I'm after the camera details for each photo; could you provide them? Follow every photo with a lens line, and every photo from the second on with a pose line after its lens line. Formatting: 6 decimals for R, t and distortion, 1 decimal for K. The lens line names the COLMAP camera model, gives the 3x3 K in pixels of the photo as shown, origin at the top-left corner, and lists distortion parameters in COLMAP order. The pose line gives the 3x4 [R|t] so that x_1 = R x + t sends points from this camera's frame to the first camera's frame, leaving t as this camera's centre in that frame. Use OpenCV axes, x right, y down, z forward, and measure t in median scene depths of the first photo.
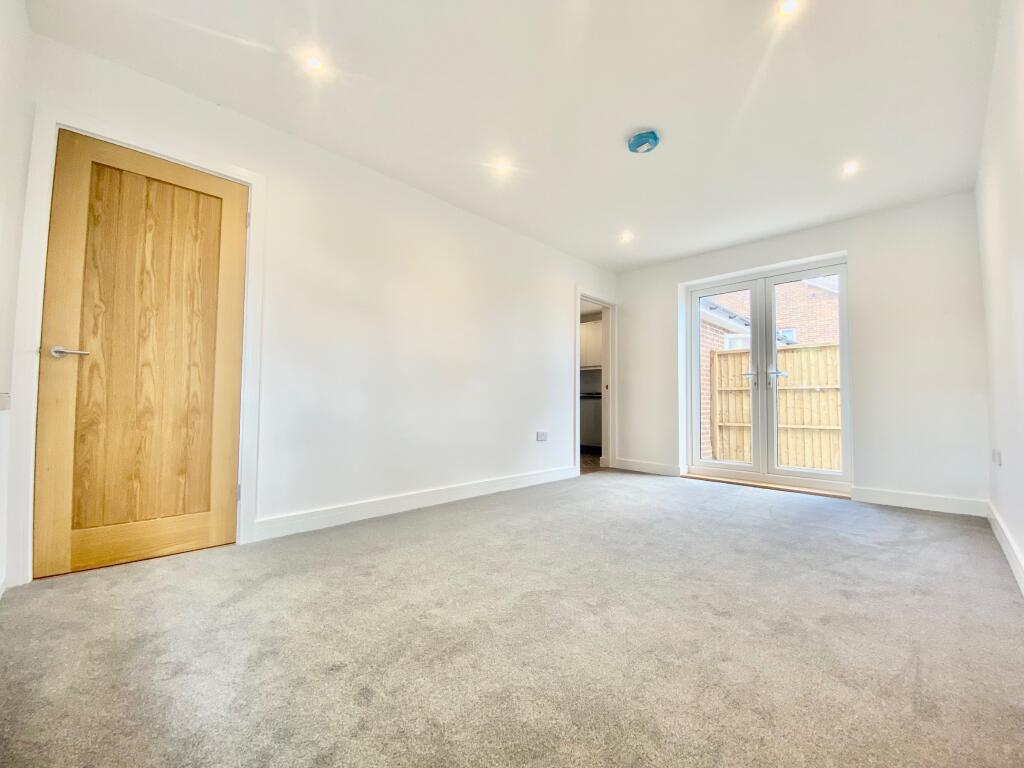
lens RADIAL K [[421.5, 0, 512.0], [0, 421.5, 384.0], [0, 0, 1]] dist [0.030943, -0.024618]
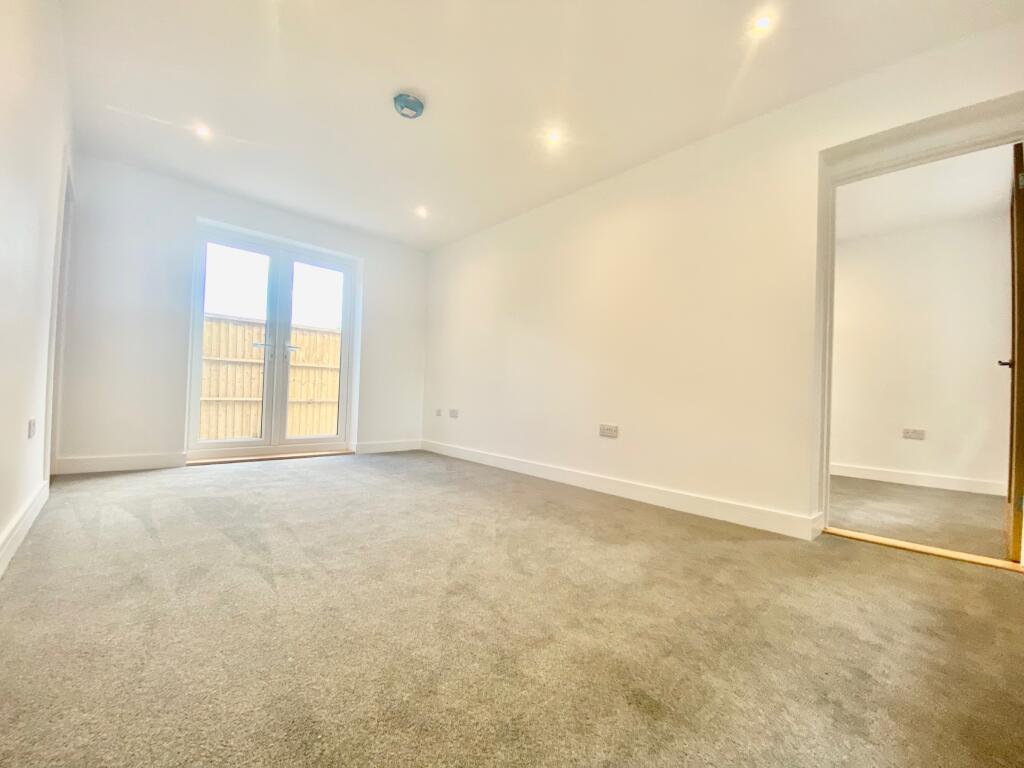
lens RADIAL K [[421.5, 0, 512.0], [0, 421.5, 384.0], [0, 0, 1]] dist [0.030943, -0.024618]
pose [[0.028646, 0.017585, 0.999435, -0.371368], [-0.083555, 0.996388, -0.015137, 0.032813], [-0.996091, -0.083074, 0.030012, 0.397677]]
